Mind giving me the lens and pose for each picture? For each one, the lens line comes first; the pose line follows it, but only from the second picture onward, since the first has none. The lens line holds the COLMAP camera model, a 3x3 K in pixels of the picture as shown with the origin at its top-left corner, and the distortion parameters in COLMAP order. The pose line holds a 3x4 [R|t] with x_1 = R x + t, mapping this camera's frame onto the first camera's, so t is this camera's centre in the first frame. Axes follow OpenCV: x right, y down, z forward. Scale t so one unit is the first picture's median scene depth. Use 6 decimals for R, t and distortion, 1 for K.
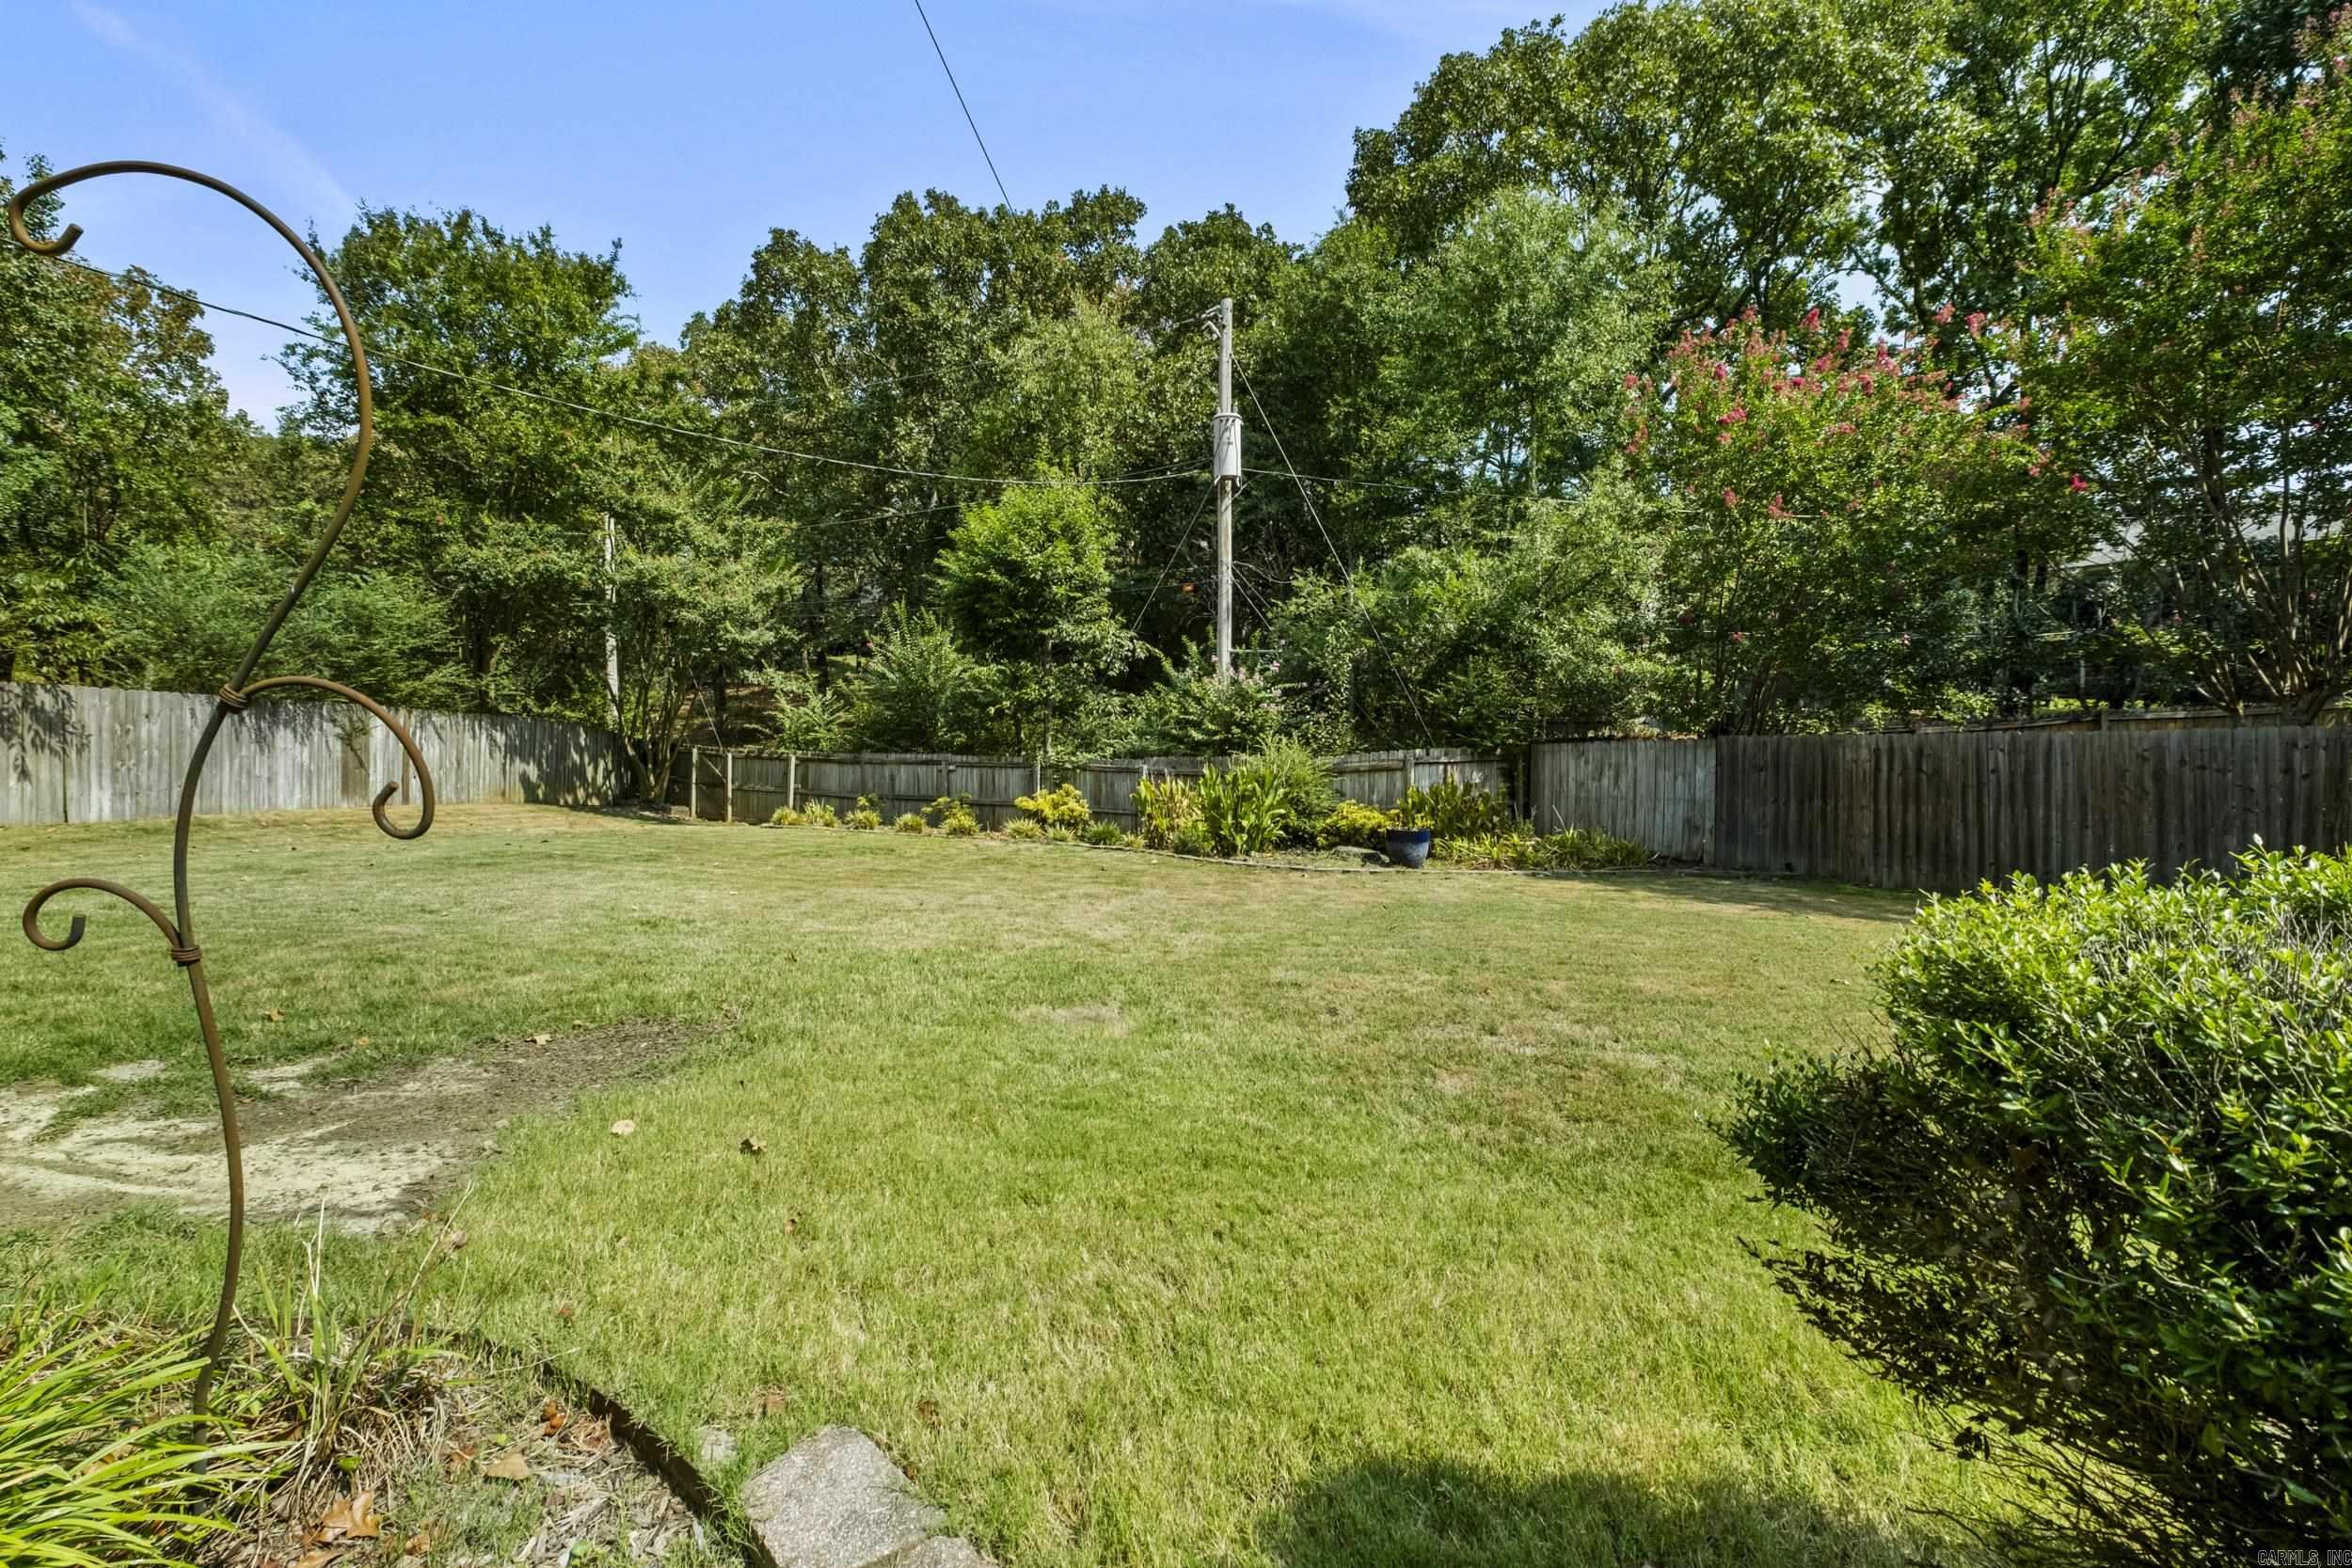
lens RADIAL K [[1023.4, 0, 1185.0], [0, 1023.4, 769.4], [0, 0, 1]] dist [-0.001338, -0.000178]
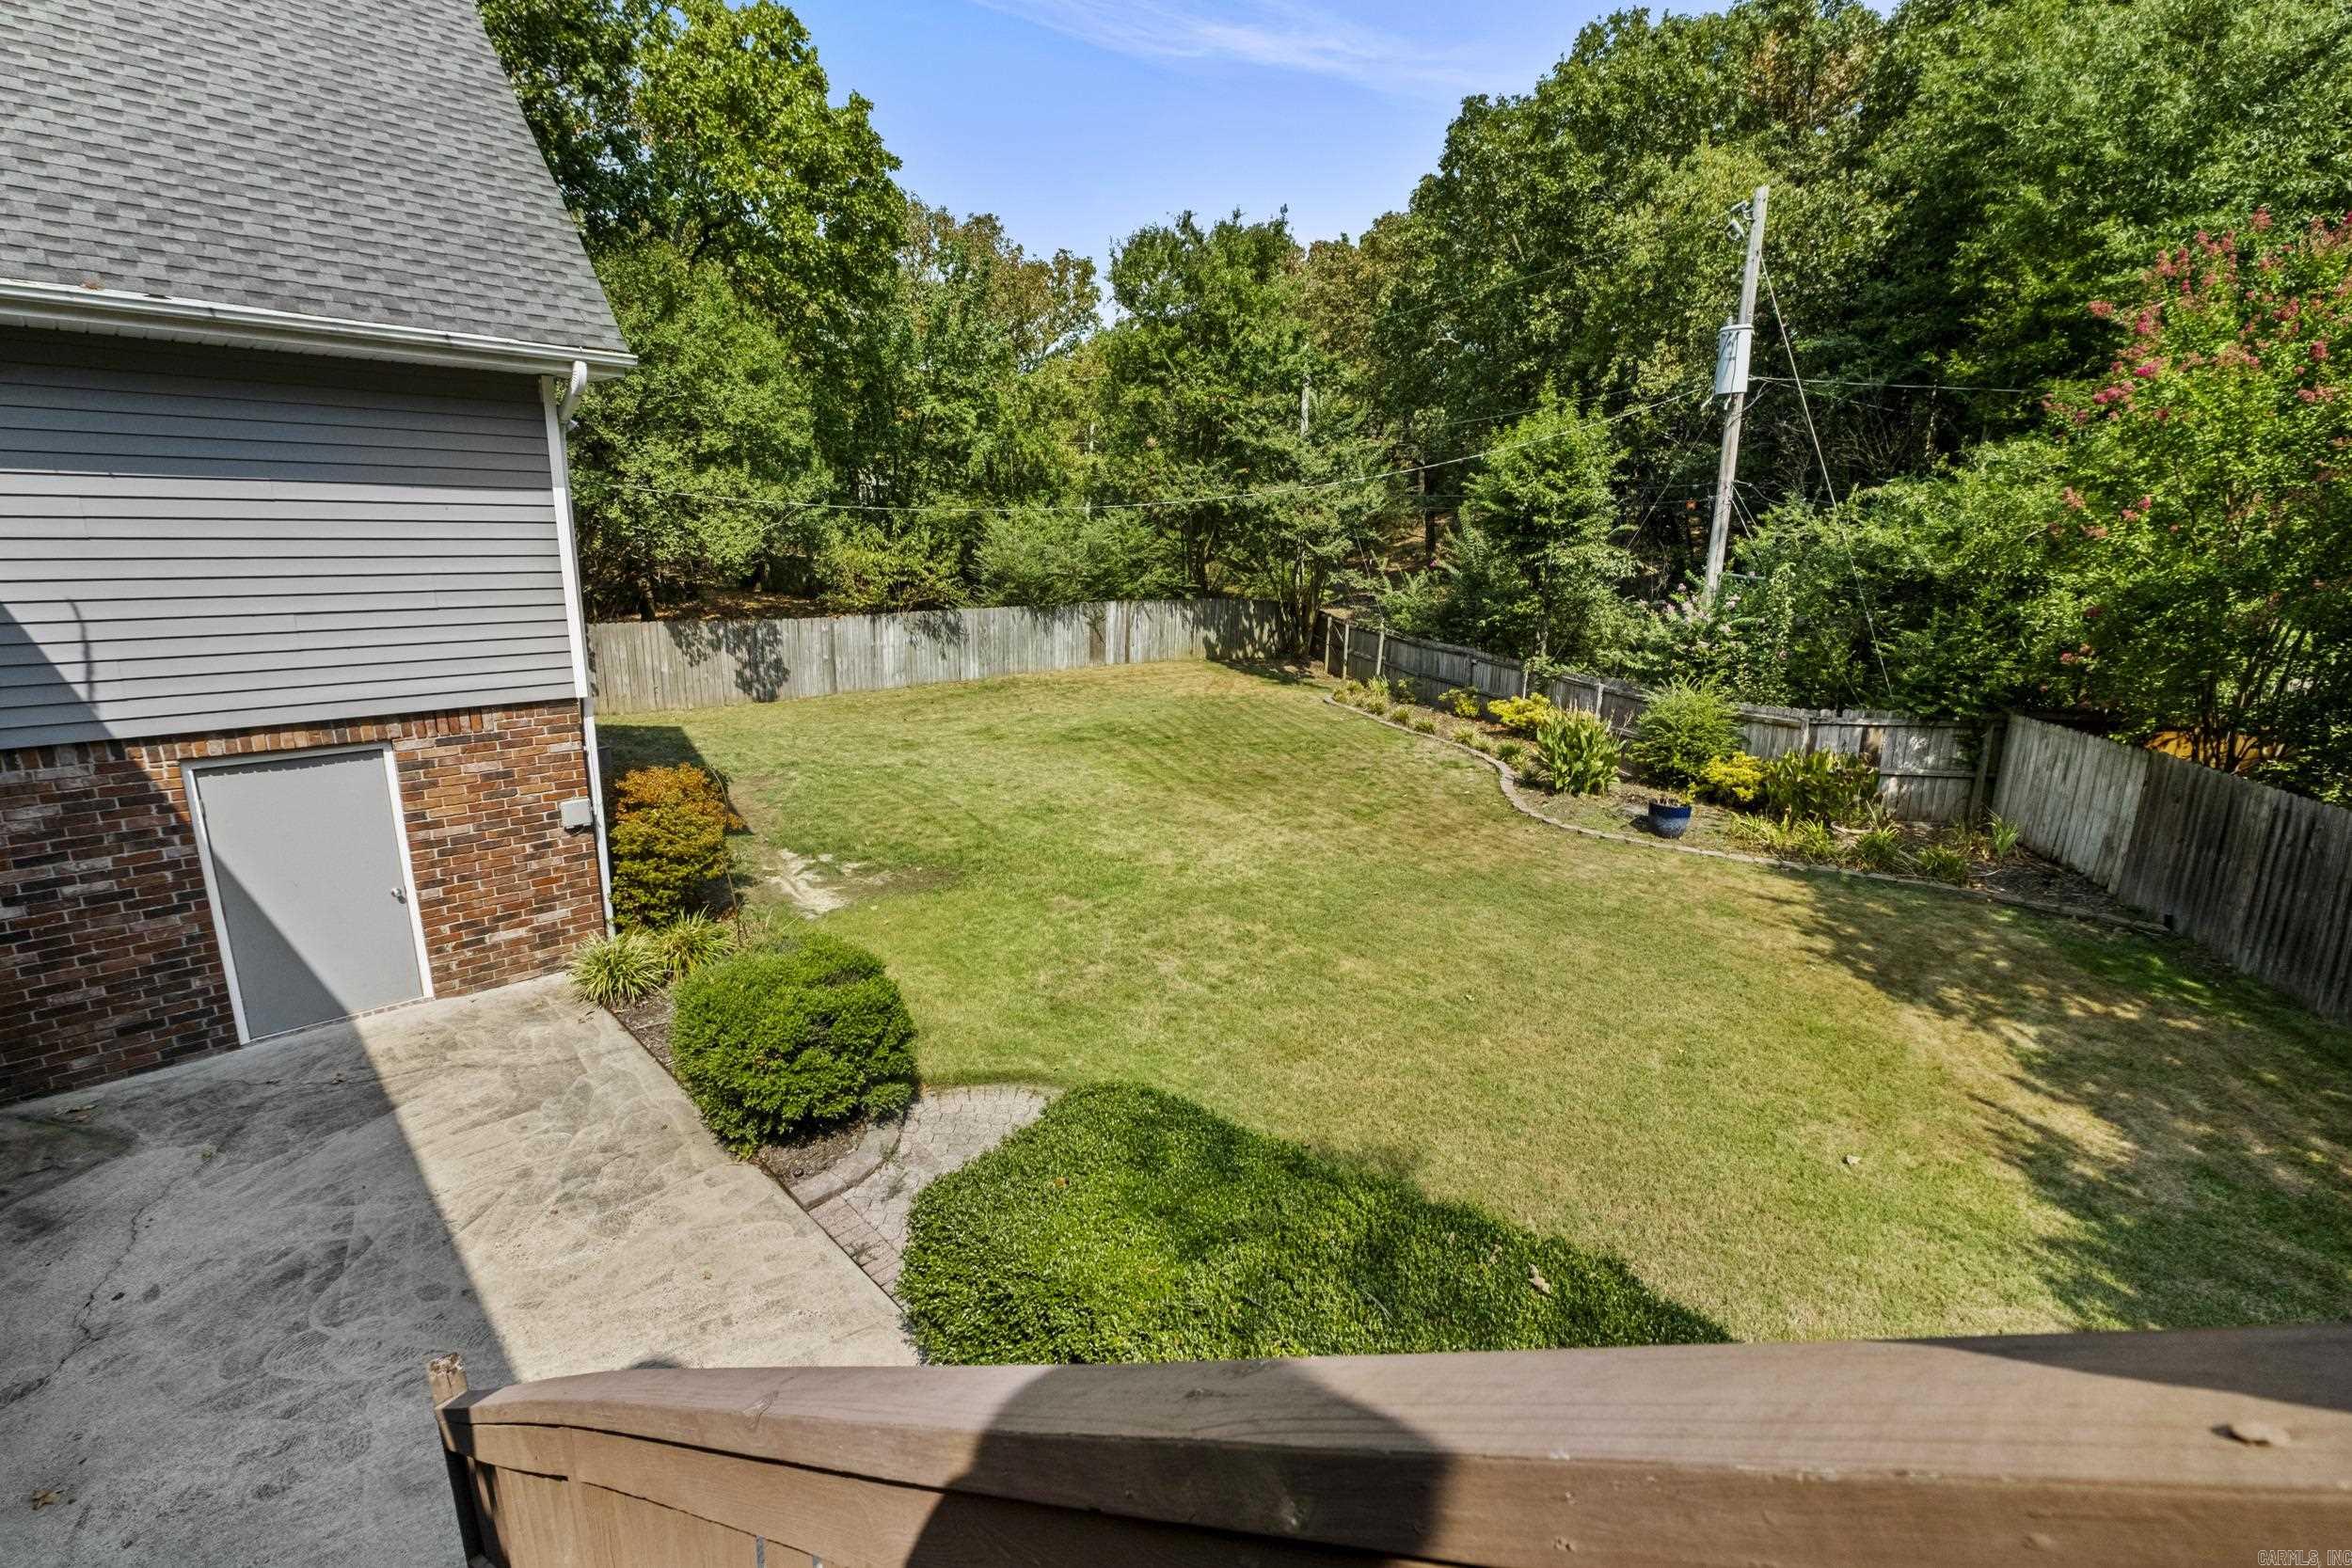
lens RADIAL K [[1023.4, 0, 1168.5], [0, 1023.4, 787.2], [0, 0, 1]] dist [-0.001338, -0.000178]
pose [[0.729927, 0.163555, -0.663669, 0.316624], [-0.020598, 0.975772, 0.217816, -0.108209], [0.683215, -0.145320, 0.715611, -0.097602]]
